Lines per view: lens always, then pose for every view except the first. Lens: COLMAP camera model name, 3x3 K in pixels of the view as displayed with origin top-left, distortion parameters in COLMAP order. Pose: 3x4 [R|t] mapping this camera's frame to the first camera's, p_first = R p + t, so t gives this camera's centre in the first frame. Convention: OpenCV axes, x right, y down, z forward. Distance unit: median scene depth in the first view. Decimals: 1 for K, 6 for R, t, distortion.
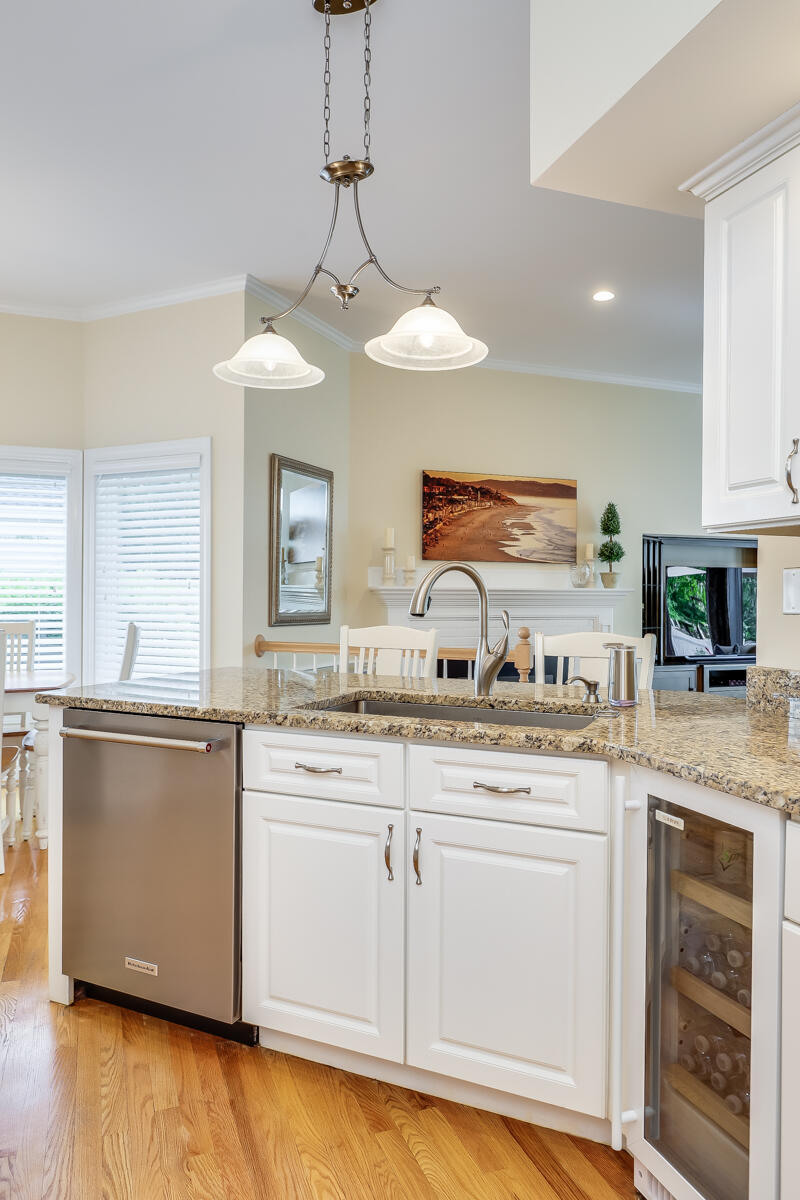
lens RADIAL K [[783.6, 0, 375.8], [0, 783.6, 600.9], [0, 0, 1]] dist [-0.005572, -0.001746]
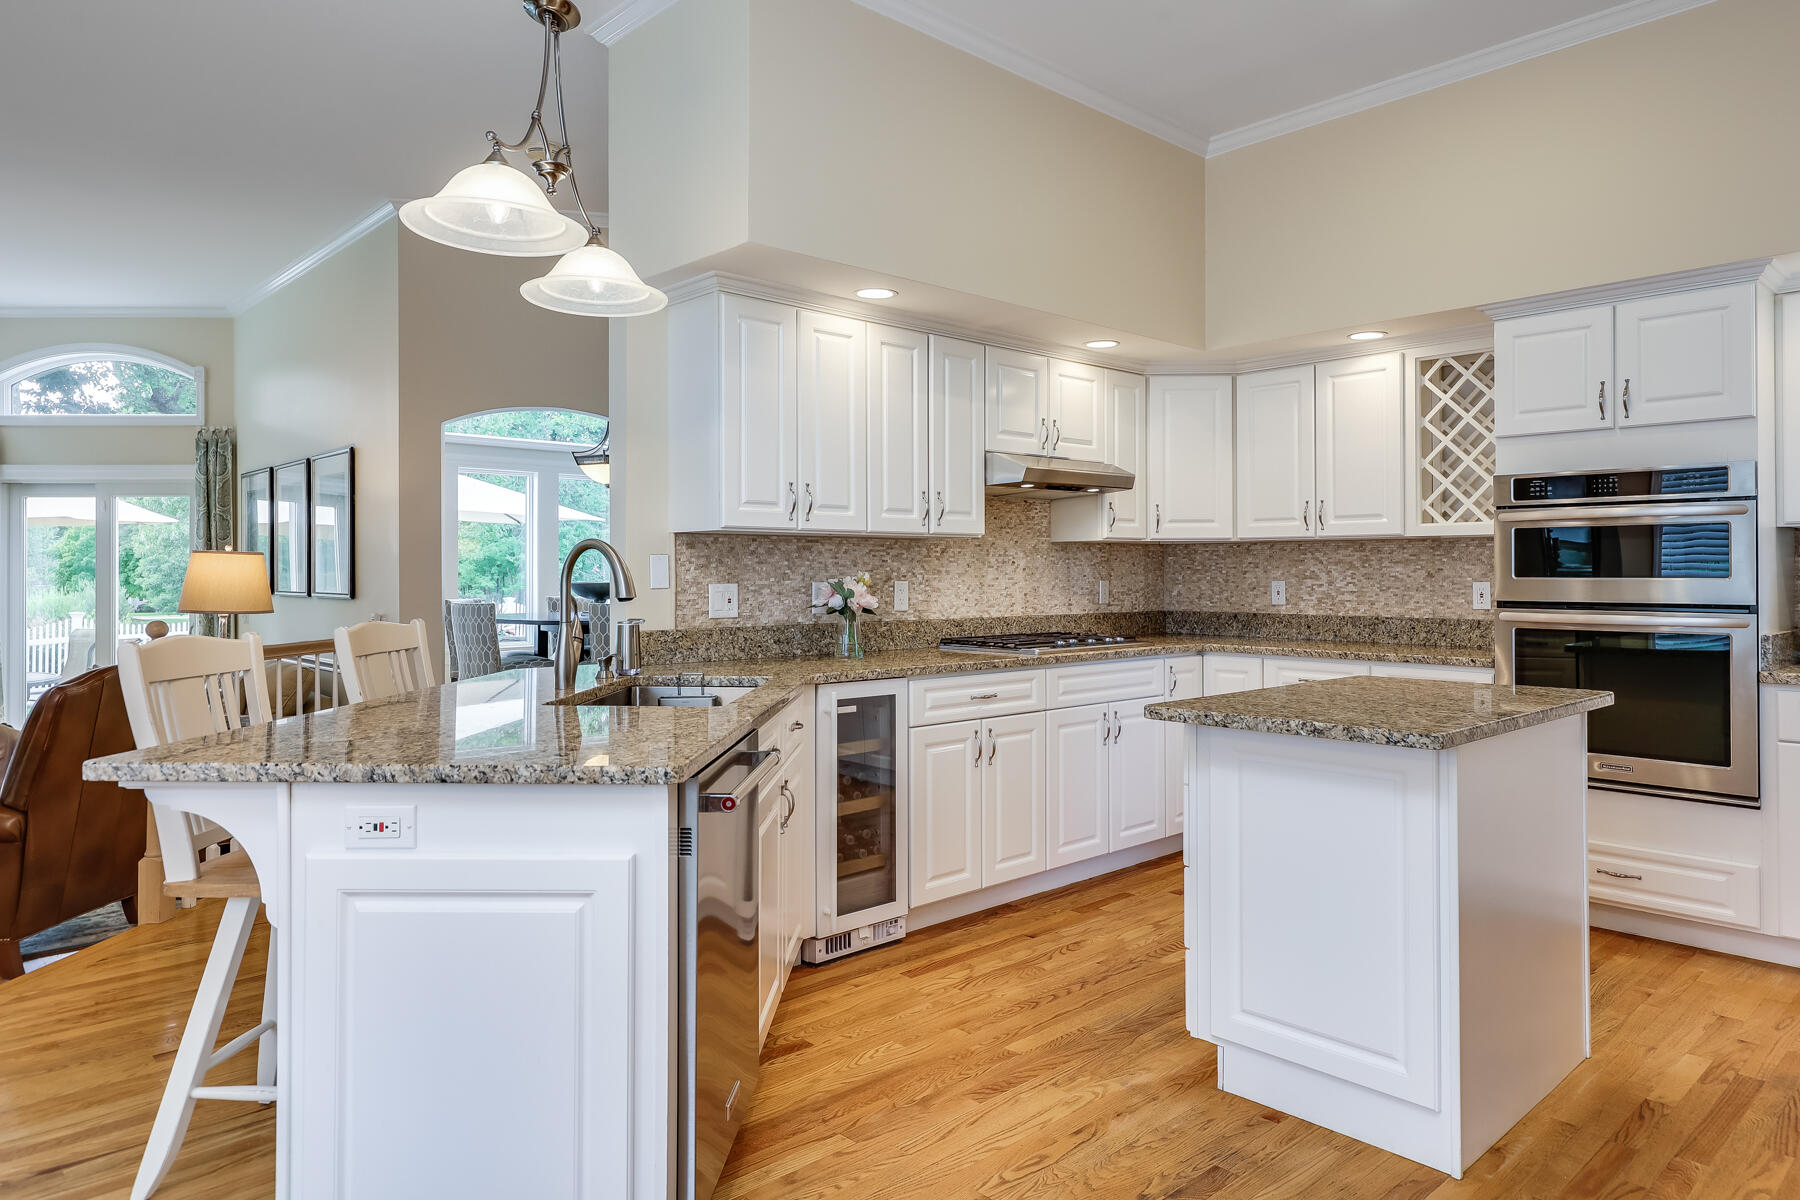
lens RADIAL K [[1131.9, 0, 921.5], [0, 1131.9, 566.1], [0, 0, 1]] dist [0.011683, 0.000613]
pose [[-0.412590, -0.000260, 0.910917, -0.460936], [0.002524, 0.999996, 0.001429, -0.008416], [-0.910913, 0.002889, -0.412588, 0.444939]]
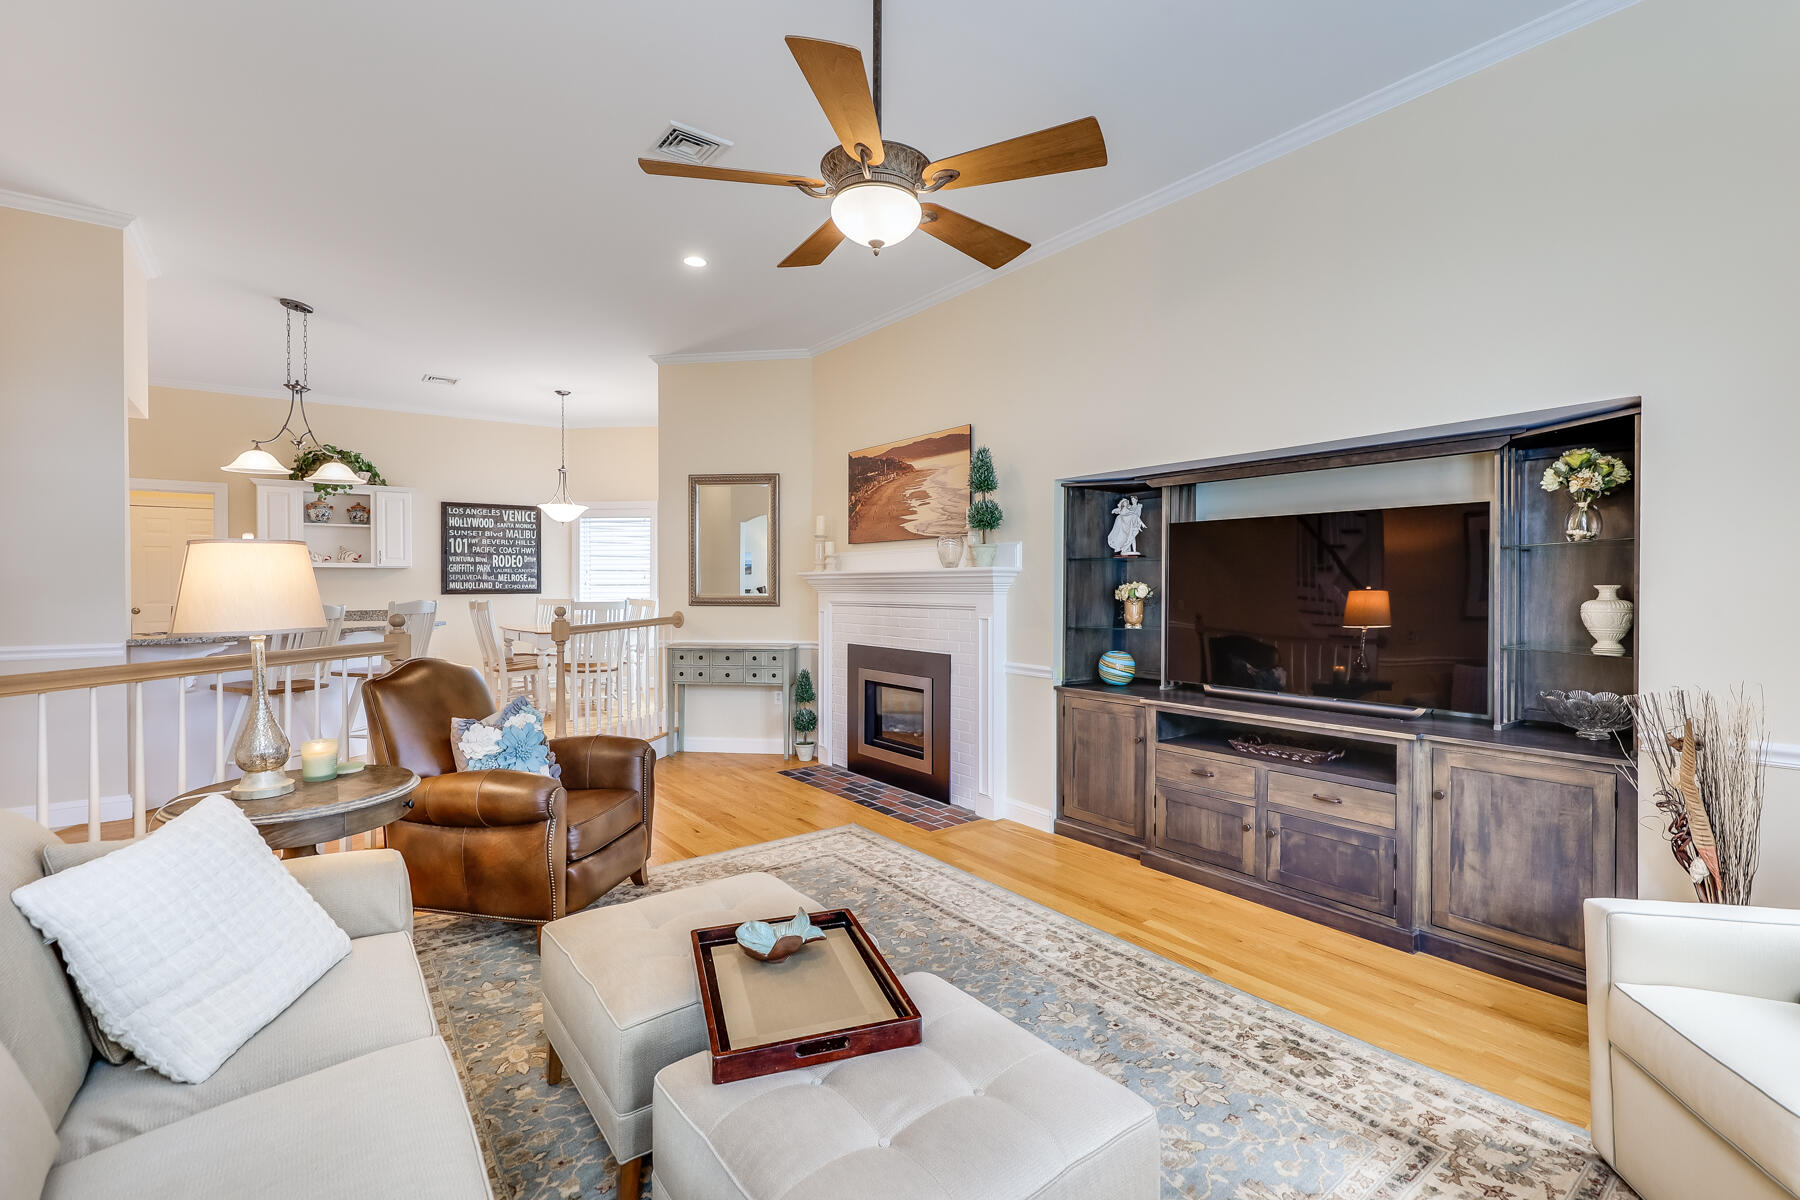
lens RADIAL K [[816.1, 0, 922.7], [0, 816.1, 582.0], [0, 0, 1]] dist [-0.001661, 0.000331]
pose [[0.315376, -0.008565, -0.948928, 1.056706], [0.000984, 0.999962, -0.008699, 0.004377], [0.948966, 0.001810, 0.315373, 0.763024]]
